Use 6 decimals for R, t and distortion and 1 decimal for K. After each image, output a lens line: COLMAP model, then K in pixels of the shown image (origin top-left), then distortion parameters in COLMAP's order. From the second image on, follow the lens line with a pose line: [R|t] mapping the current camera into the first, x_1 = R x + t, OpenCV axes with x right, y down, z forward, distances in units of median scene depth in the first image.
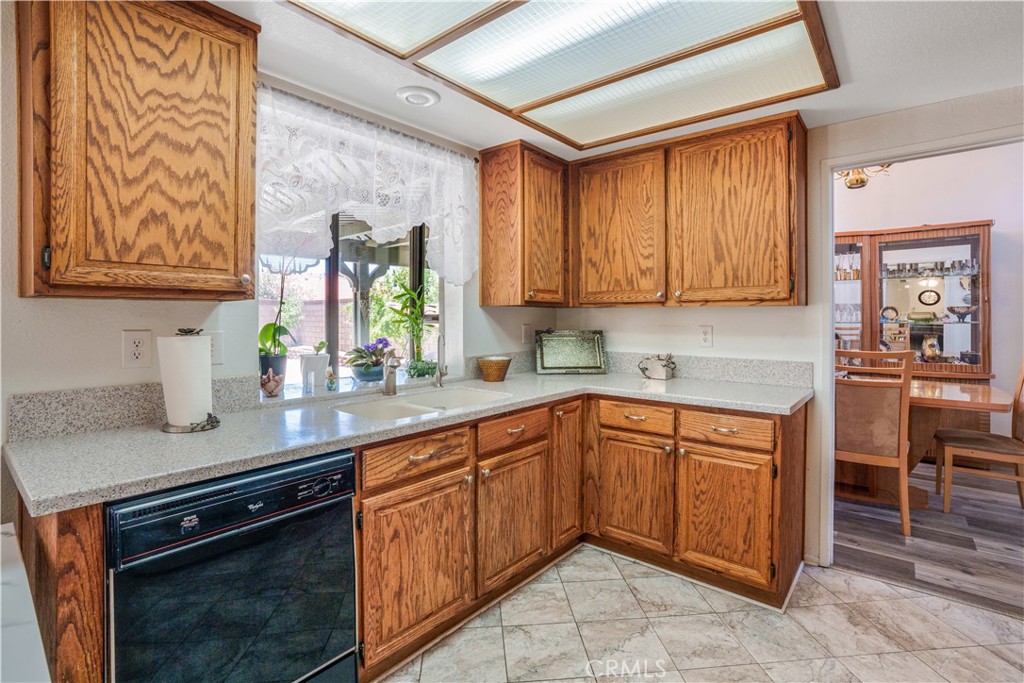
lens RADIAL K [[486.7, 0, 528.4], [0, 486.7, 313.3], [0, 0, 1]] dist [-0.041635, 0.011764]
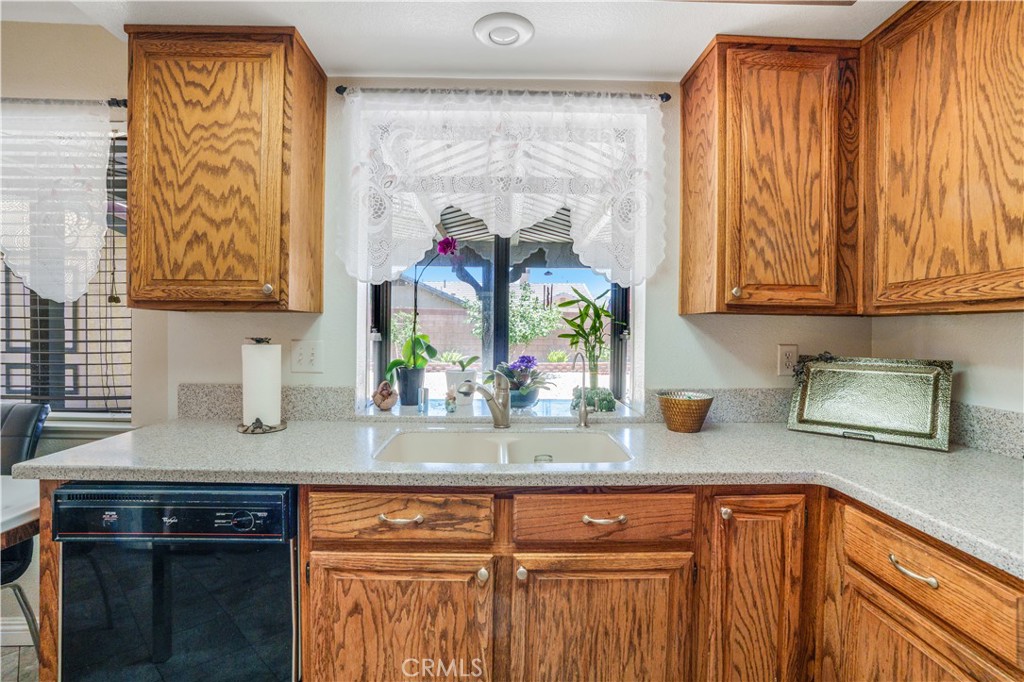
lens RADIAL K [[486.7, 0, 504.3], [0, 486.7, 336.7], [0, 0, 1]] dist [-0.041635, 0.011764]
pose [[0.634974, 0.017878, -0.772327, 0.335986], [-0.003783, 0.999792, 0.020034, 0.003804], [0.772524, -0.009800, 0.634910, 0.506889]]
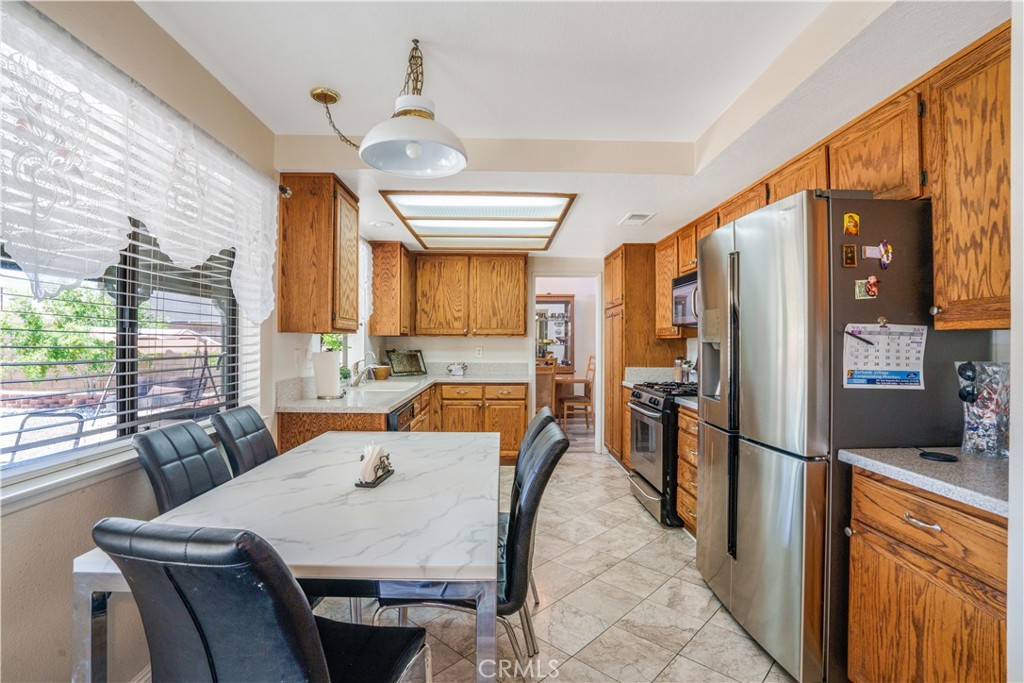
lens RADIAL K [[486.7, 0, 515.5], [0, 486.7, 339.5], [0, 0, 1]] dist [-0.041635, 0.011764]
pose [[0.757159, 0.004637, 0.653214, -1.026831], [-0.009220, 0.999951, 0.003589, -0.015327], [-0.653165, -0.008740, 0.757165, -0.738104]]
